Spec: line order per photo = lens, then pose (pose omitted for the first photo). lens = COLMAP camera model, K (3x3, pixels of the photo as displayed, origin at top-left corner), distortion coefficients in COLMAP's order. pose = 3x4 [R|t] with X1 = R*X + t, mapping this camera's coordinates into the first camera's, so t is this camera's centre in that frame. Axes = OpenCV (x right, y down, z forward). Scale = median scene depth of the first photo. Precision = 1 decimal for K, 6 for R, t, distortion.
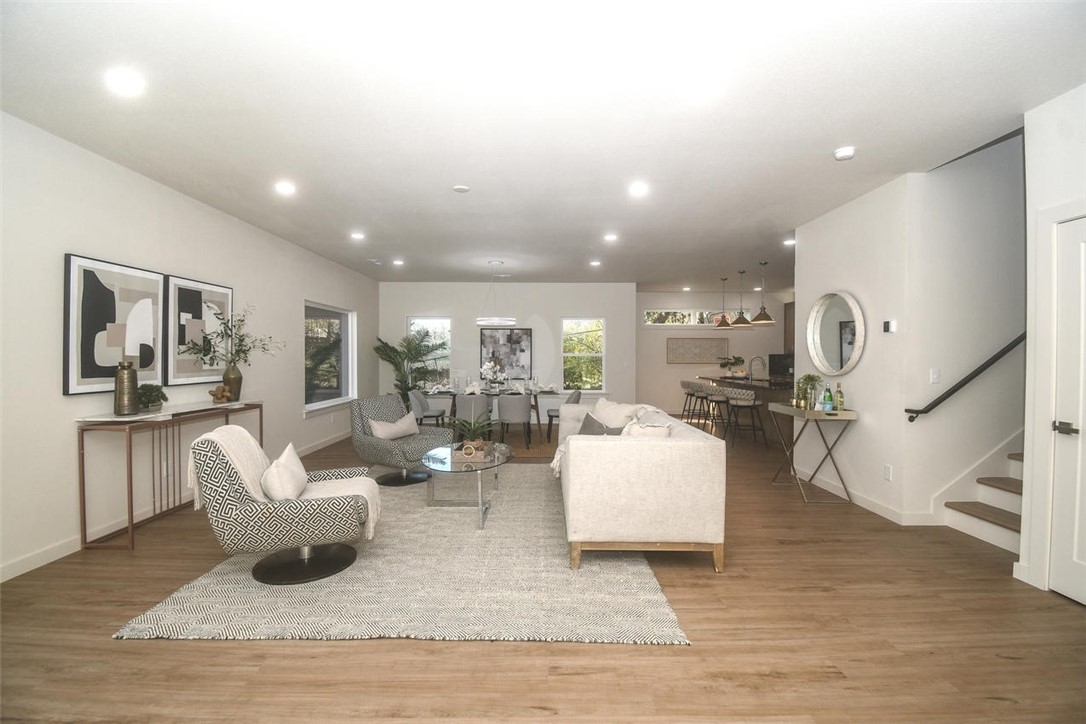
lens RADIAL K [[477.3, 0, 529.8], [0, 477.3, 359.5], [0, 0, 1]] dist [-0.002730, -0.000463]
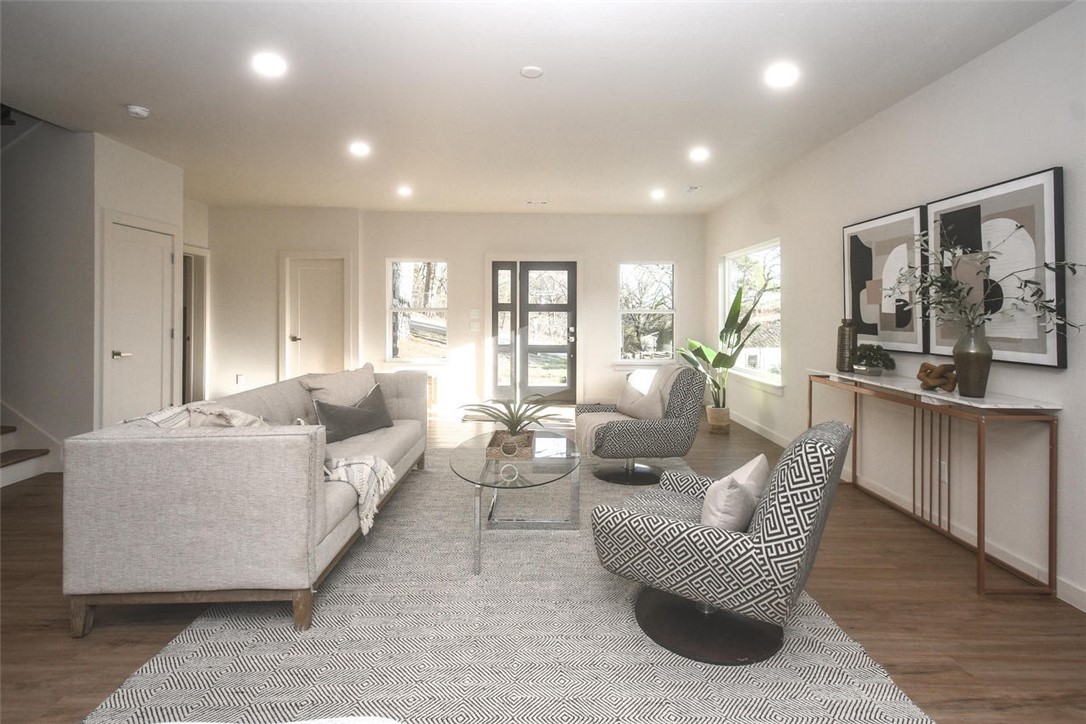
lens RADIAL K [[544.0, 0, 561.9], [0, 544.0, 316.4], [0, 0, 1]] dist [0.031590, -0.000219]
pose [[-0.997973, -0.002887, -0.063568, -0.080649], [-0.003774, 0.999897, 0.013837, -0.007314], [0.063522, 0.014049, -0.997882, 1.045732]]
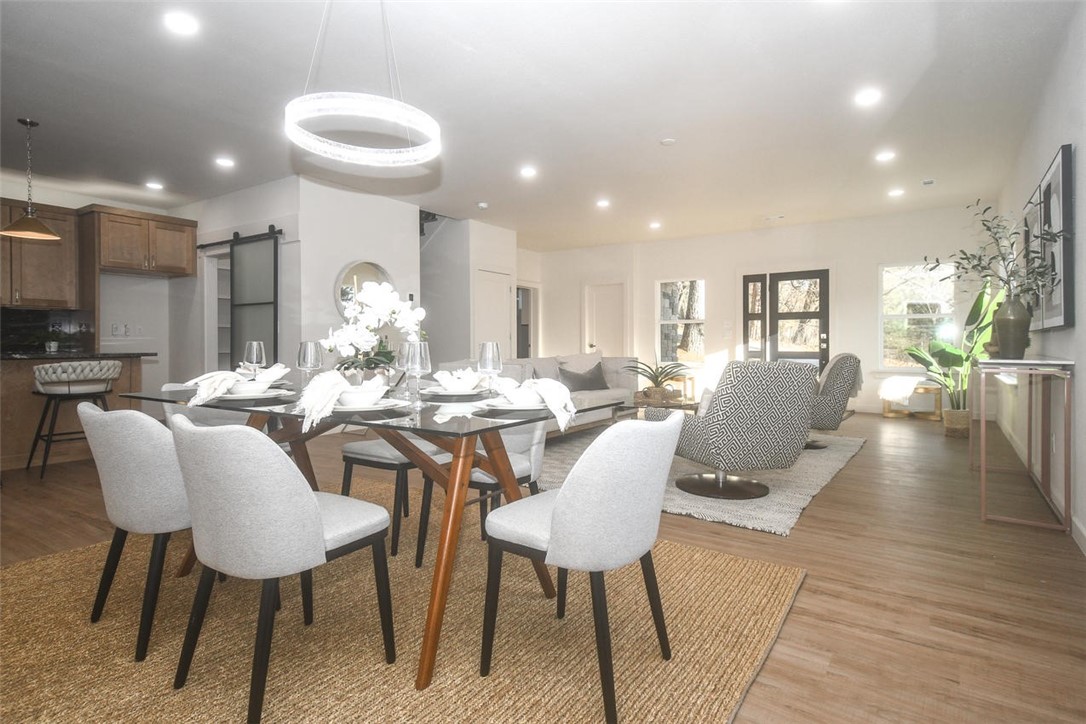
lens RADIAL K [[567.6, 0, 539.4], [0, 567.6, 348.7], [0, 0, 1]] dist [0.028322, 0.000069]
pose [[-0.827980, -0.000361, 0.560758, -0.347283], [0.005951, 0.999938, 0.009431, 0.045470], [-0.560727, 0.011145, -0.827926, 1.252824]]
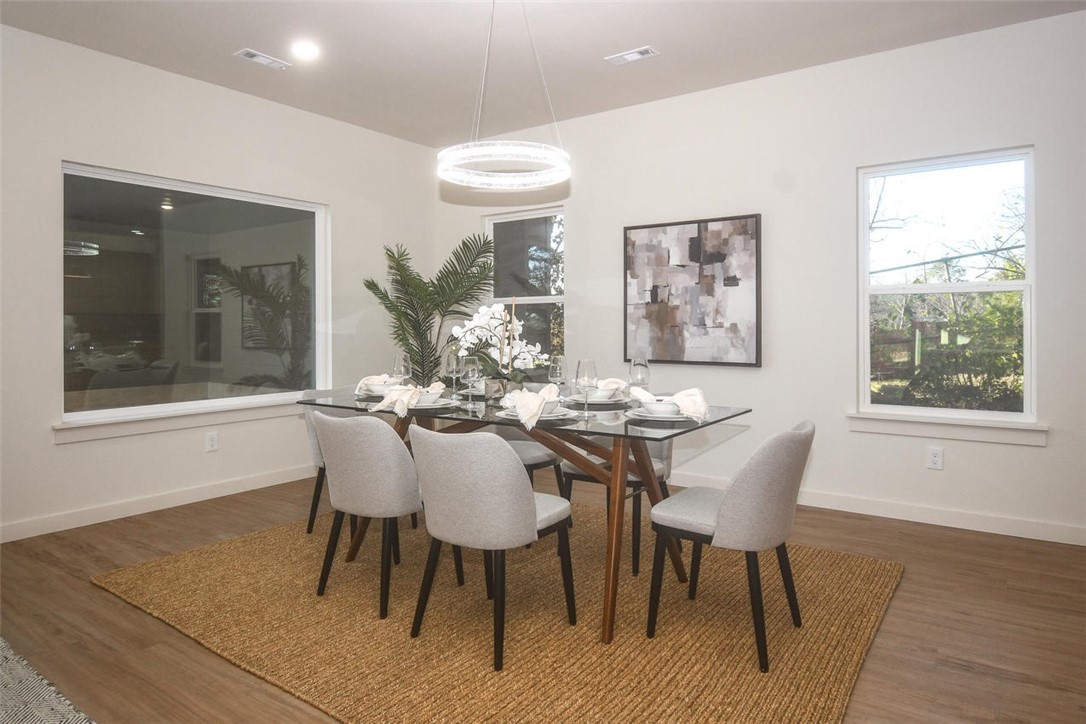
lens RADIAL K [[657.7, 0, 544.0], [0, 657.7, 325.0], [0, 0, 1]] dist [-0.006015, -0.000677]
pose [[0.824919, -0.004007, -0.565237, 0.182888], [-0.001008, 0.999963, -0.008560, 0.021981], [0.565250, 0.007631, 0.824884, 0.710988]]
